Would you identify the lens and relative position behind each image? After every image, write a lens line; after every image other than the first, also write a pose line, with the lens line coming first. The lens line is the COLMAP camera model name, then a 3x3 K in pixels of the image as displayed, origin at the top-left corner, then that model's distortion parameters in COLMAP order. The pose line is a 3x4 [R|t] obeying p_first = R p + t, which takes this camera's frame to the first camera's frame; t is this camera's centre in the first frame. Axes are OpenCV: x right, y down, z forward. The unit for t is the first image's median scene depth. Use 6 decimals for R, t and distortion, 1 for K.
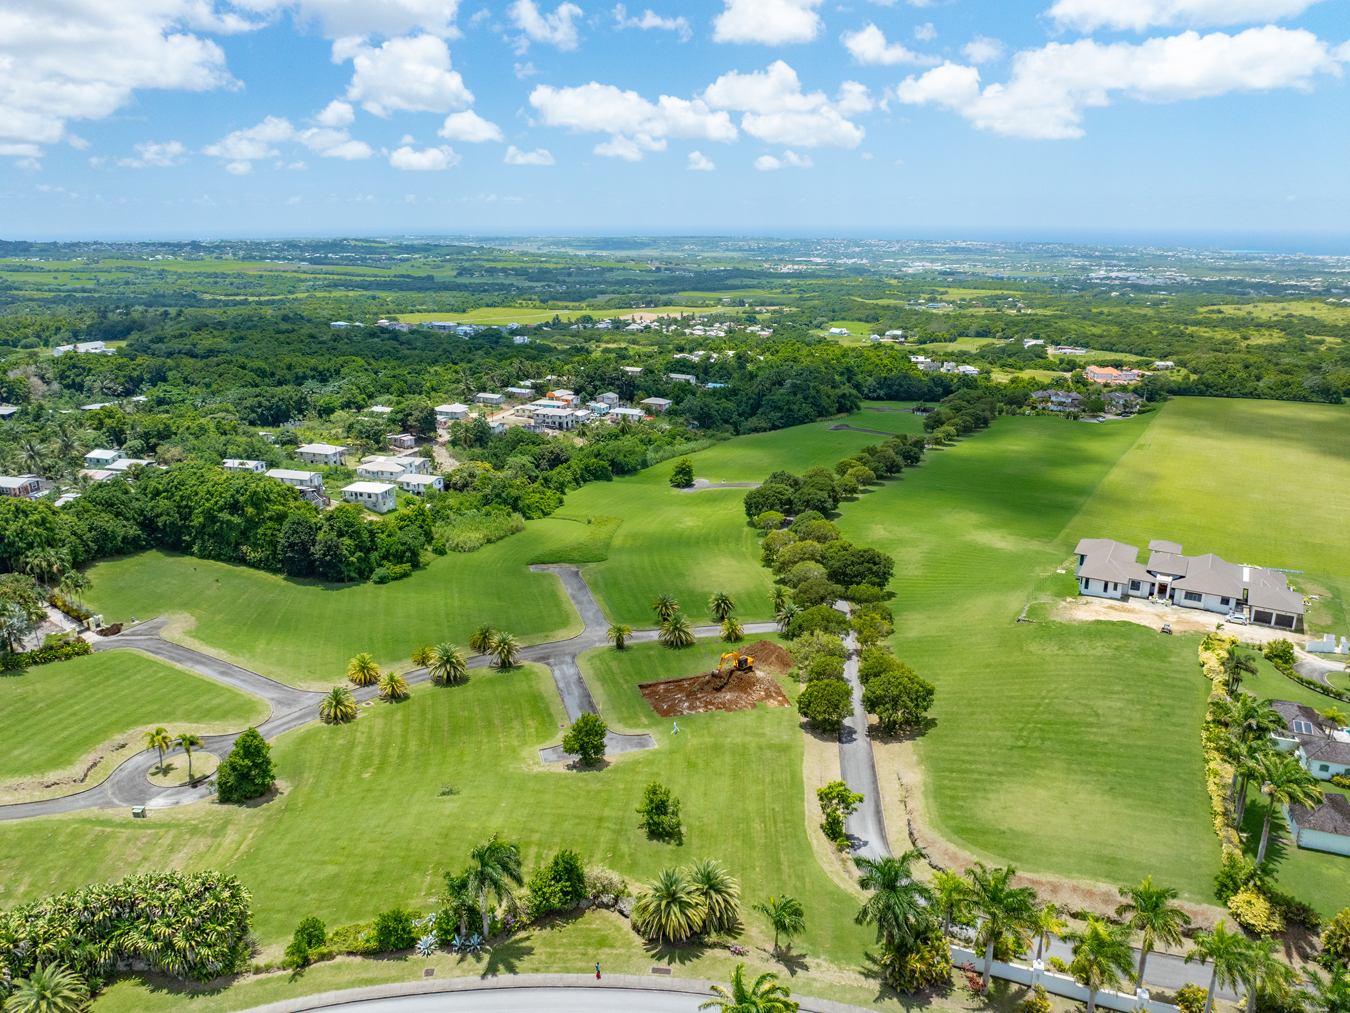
lens RADIAL K [[948.7, 0, 679.8], [0, 948.7, 505.3], [0, 0, 1]] dist [-0.053802, 0.026705]
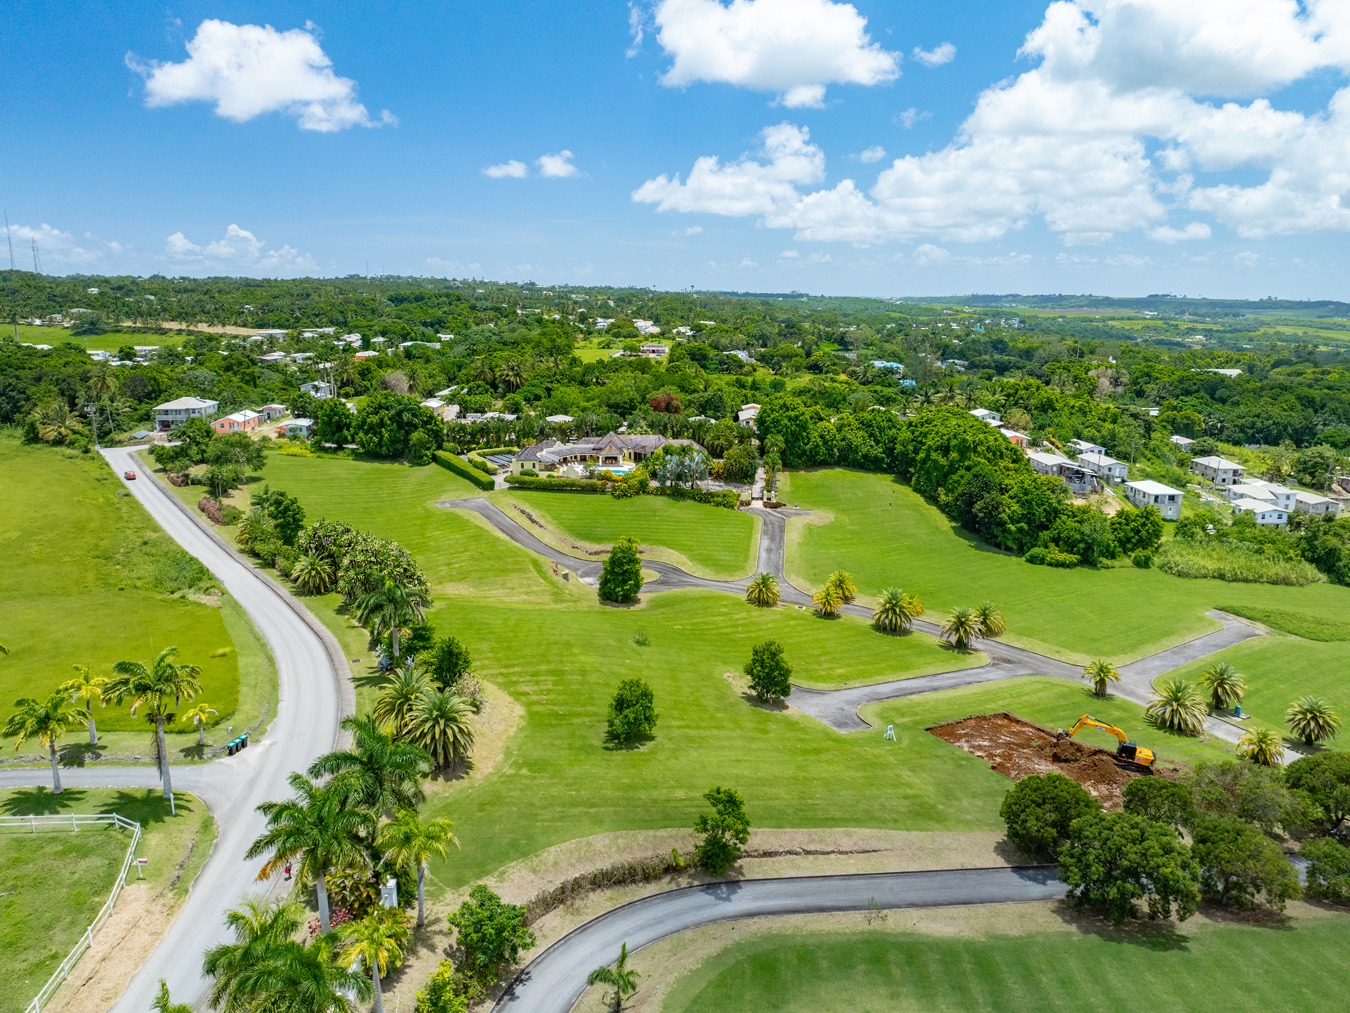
lens RADIAL K [[948.7, 0, 679.8], [0, 948.7, 505.3], [0, 0, 1]] dist [-0.053802, 0.026705]
pose [[0.320445, 0.213260, -0.922949, 0.413823], [-0.277224, 0.952783, 0.123903, 0.012897], [0.905793, 0.216159, 0.364436, 0.376655]]
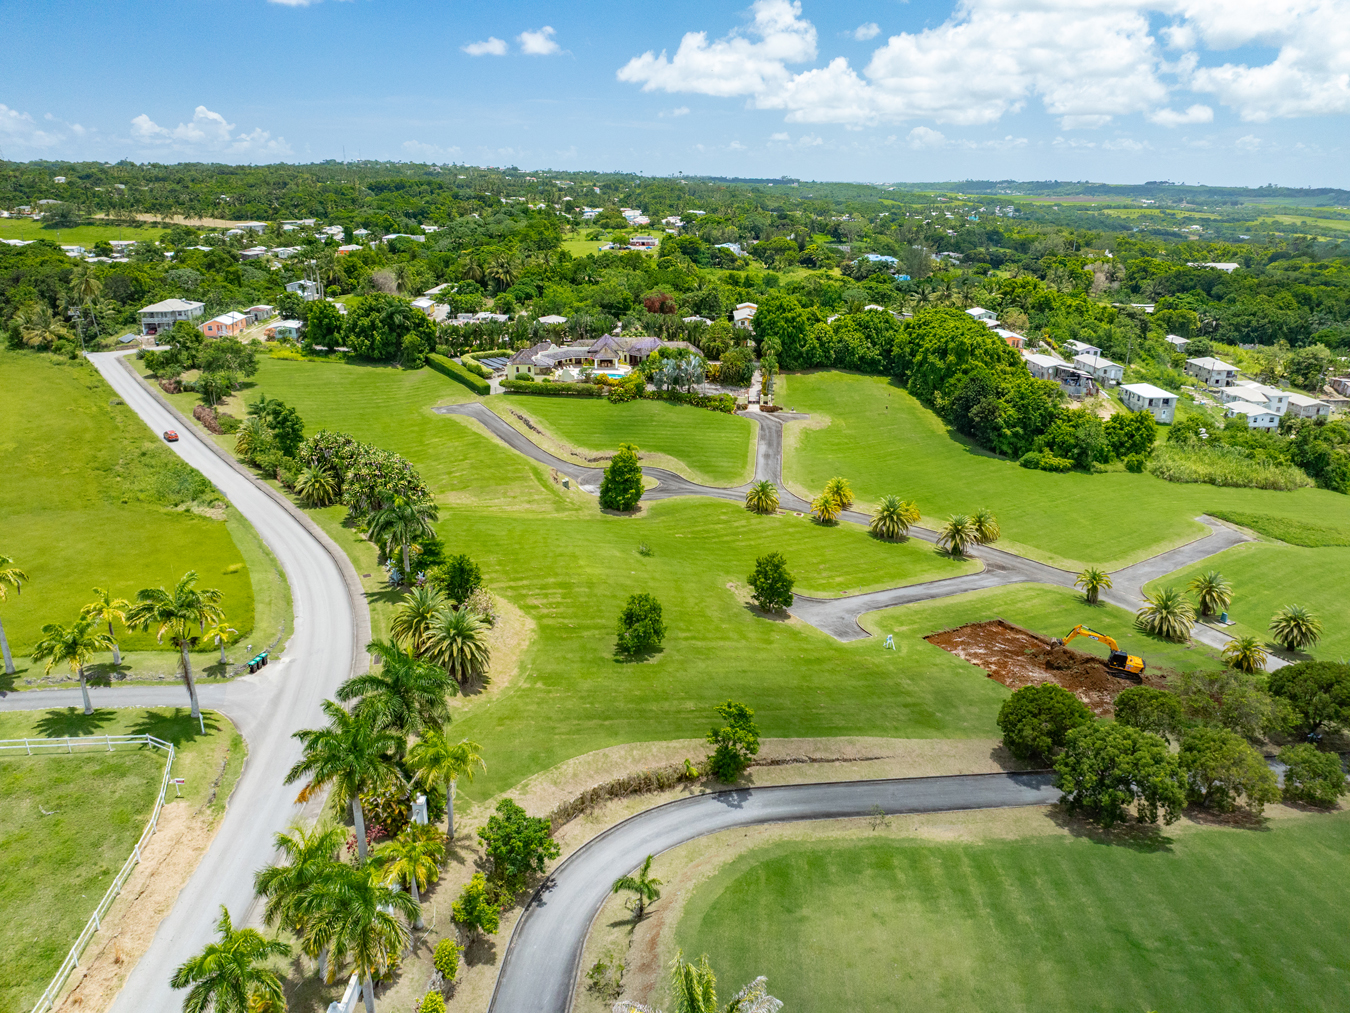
lens RADIAL K [[947.3, 0, 680.3], [0, 947.3, 503.0], [0, 0, 1]] dist [-0.045558, 0.012140]
pose [[0.333372, 0.313123, -0.889279, 0.410394], [-0.276687, 0.934196, 0.225215, 0.002996], [0.901281, 0.170971, 0.398072, 0.363798]]
